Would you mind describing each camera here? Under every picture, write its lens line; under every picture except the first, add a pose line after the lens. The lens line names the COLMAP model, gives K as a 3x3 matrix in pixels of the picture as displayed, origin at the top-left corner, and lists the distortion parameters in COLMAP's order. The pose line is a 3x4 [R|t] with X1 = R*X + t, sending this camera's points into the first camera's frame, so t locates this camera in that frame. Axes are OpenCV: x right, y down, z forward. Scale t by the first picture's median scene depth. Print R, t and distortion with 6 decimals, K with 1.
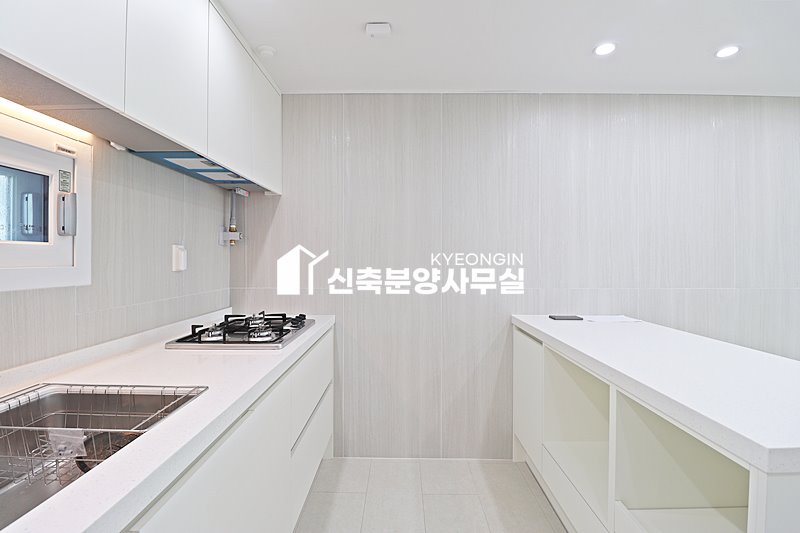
lens RADIAL K [[370.6, 0, 397.6], [0, 370.6, 258.6], [0, 0, 1]] dist [-0.005911, -0.008948]
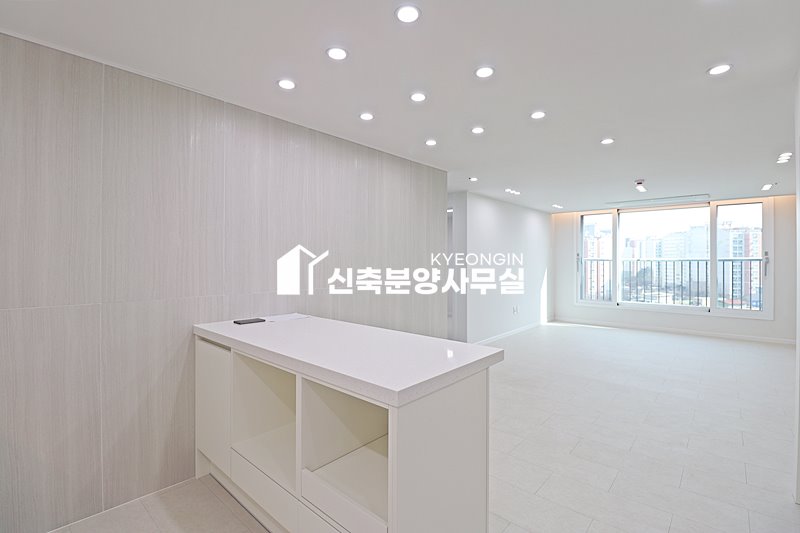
lens RADIAL K [[370.6, 0, 403.1], [0, 370.6, 259.5], [0, 0, 1]] dist [-0.005911, -0.008948]
pose [[0.647927, 0.001322, 0.761701, -0.067244], [-0.002514, 0.999997, 0.000403, -0.018267], [-0.761698, -0.002176, 0.647928, -0.022735]]
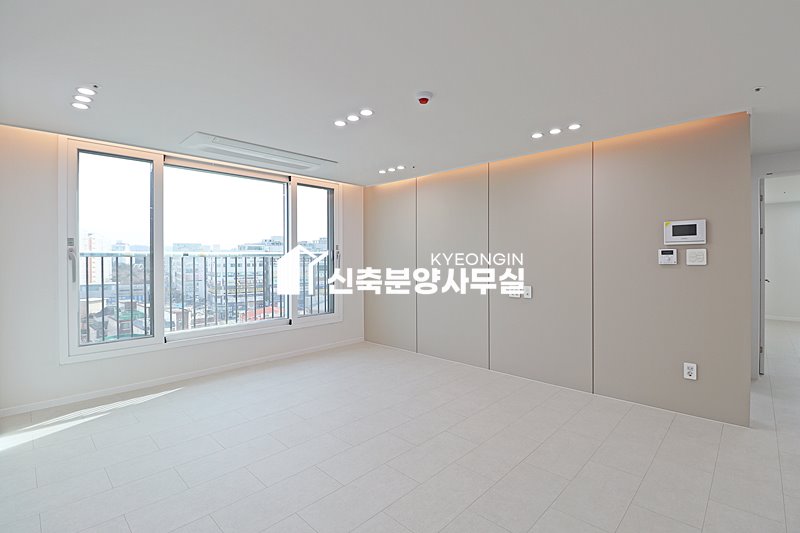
lens RADIAL K [[370.6, 0, 401.6], [0, 370.6, 259.7], [0, 0, 1]] dist [-0.005911, -0.008948]
pose [[-0.729615, -0.001562, 0.683856, 1.983947], [-0.000392, 0.999998, 0.001867, 0.005892], [-0.683858, 0.001094, -0.729614, 1.317831]]
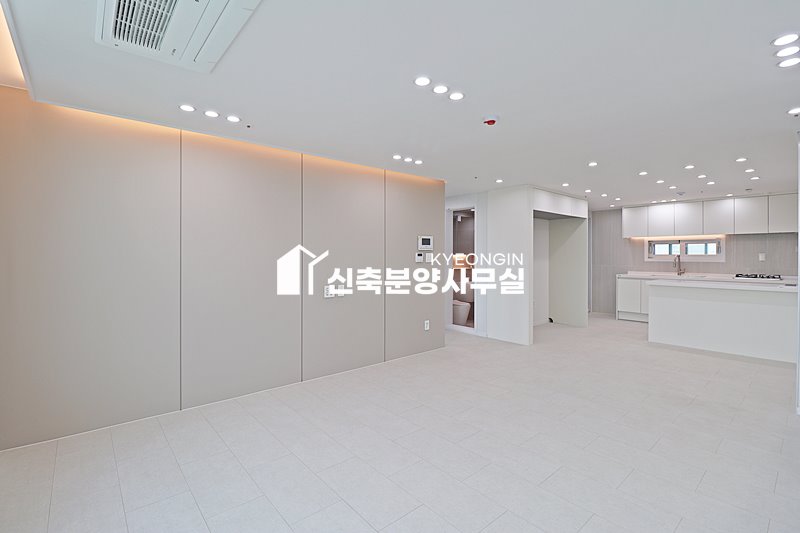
lens RADIAL K [[370.6, 0, 398.3], [0, 370.6, 257.1], [0, 0, 1]] dist [-0.005911, -0.008948]
pose [[-0.748183, 0.001124, -0.663491, 3.983109], [0.001351, 0.999999, 0.000171, -0.006581], [0.663491, -0.000768, -0.748184, 1.197321]]
